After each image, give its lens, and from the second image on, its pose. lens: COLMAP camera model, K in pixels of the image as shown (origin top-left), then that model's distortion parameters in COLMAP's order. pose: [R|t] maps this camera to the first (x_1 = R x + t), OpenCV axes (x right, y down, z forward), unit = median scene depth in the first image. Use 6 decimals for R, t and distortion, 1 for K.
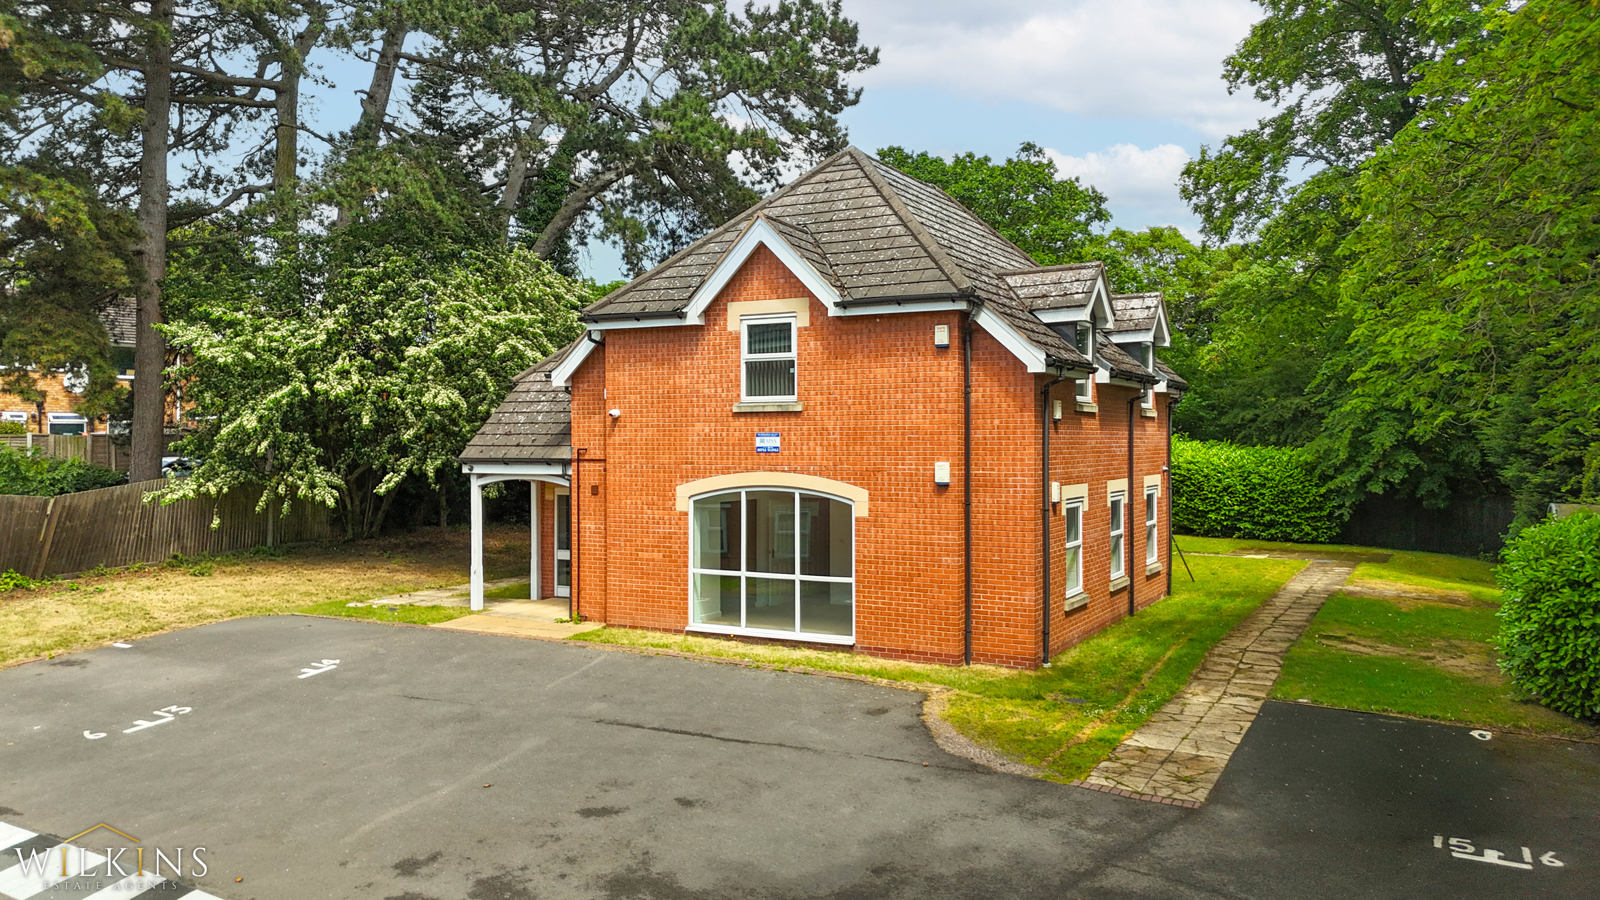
lens RADIAL K [[1219.1, 0, 796.8], [0, 1219.1, 448.0], [0, 0, 1]] dist [0.048895, -0.016231]
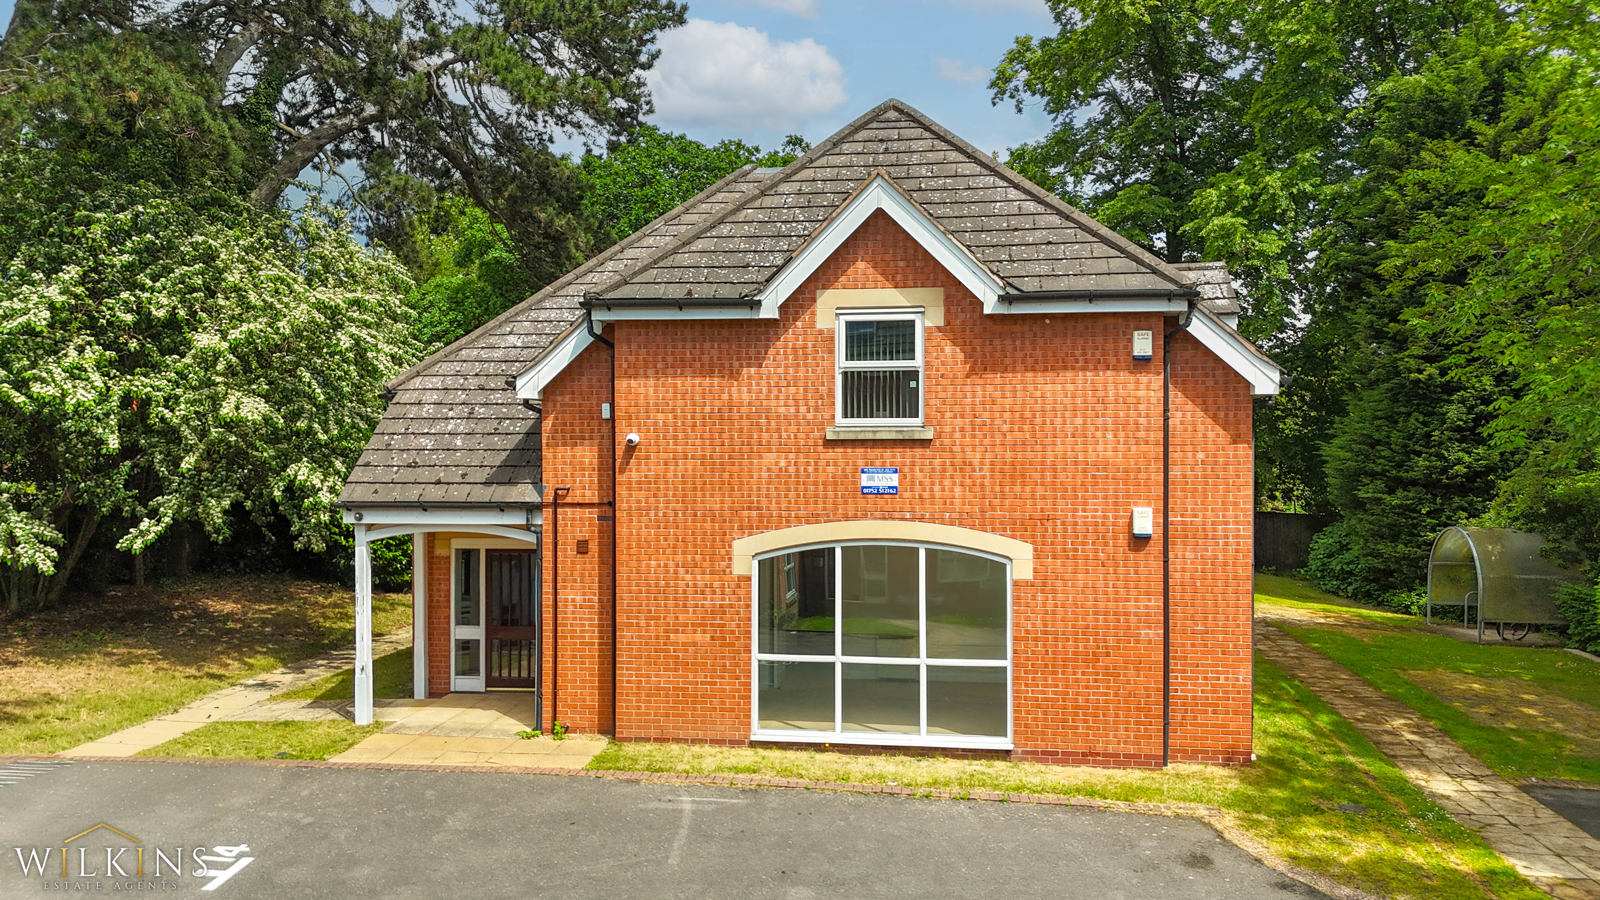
lens RADIAL K [[1219.1, 0, 796.8], [0, 1219.1, 451.5], [0, 0, 1]] dist [0.048895, -0.016231]
pose [[0.931483, -0.000919, 0.363783, -0.336717], [0.001576, 0.999998, -0.001509, -0.021166], [-0.363780, 0.001979, 0.931483, 0.324439]]
